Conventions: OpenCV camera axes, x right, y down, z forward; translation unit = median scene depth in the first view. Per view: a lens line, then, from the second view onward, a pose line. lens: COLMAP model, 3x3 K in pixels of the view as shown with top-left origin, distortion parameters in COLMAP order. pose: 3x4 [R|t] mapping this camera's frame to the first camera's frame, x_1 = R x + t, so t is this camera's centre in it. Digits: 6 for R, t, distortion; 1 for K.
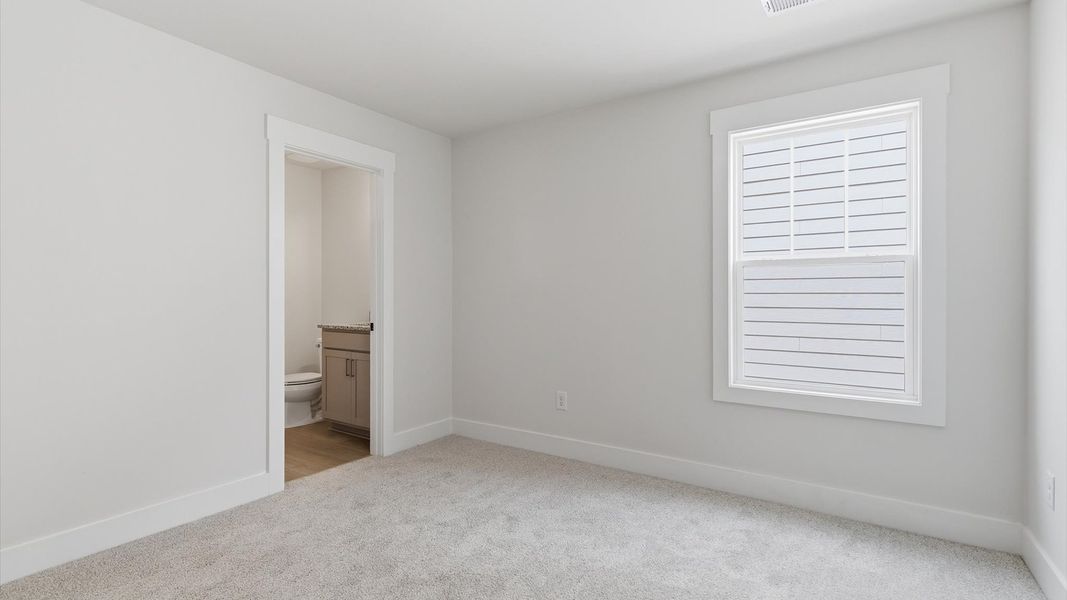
lens RADIAL K [[483.9, 0, 529.6], [0, 483.9, 298.5], [0, 0, 1]] dist [0.001239, 0.000029]
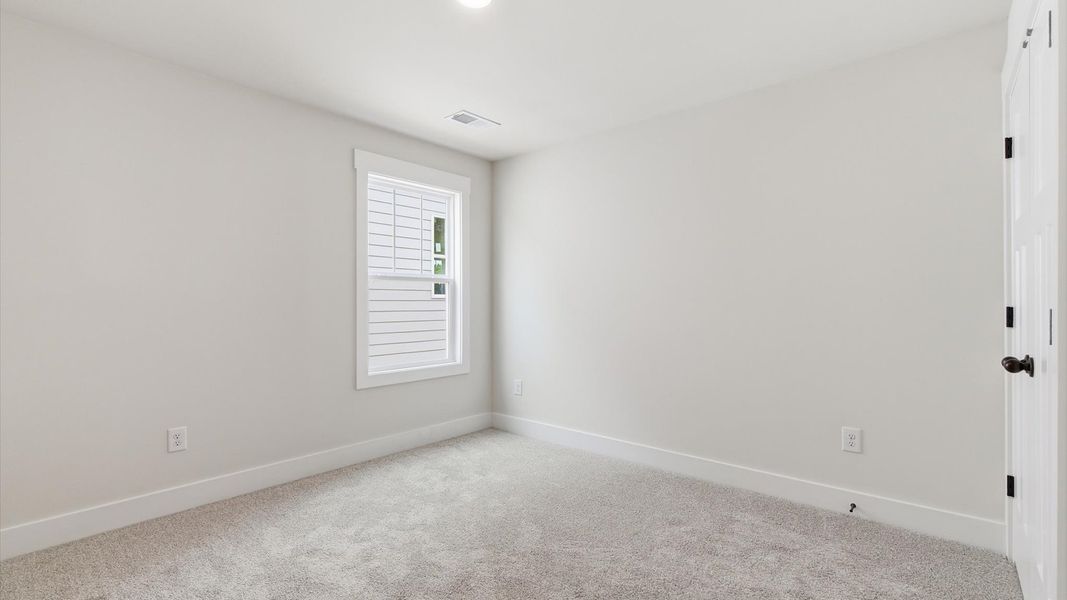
lens RADIAL K [[483.9, 0, 529.6], [0, 483.9, 298.5], [0, 0, 1]] dist [0.001239, 0.000029]
pose [[0.129773, 0.004303, 0.991534, -0.741183], [0.002587, 0.999986, -0.004678, -0.008388], [-0.991540, 0.003172, 0.129760, 0.408525]]
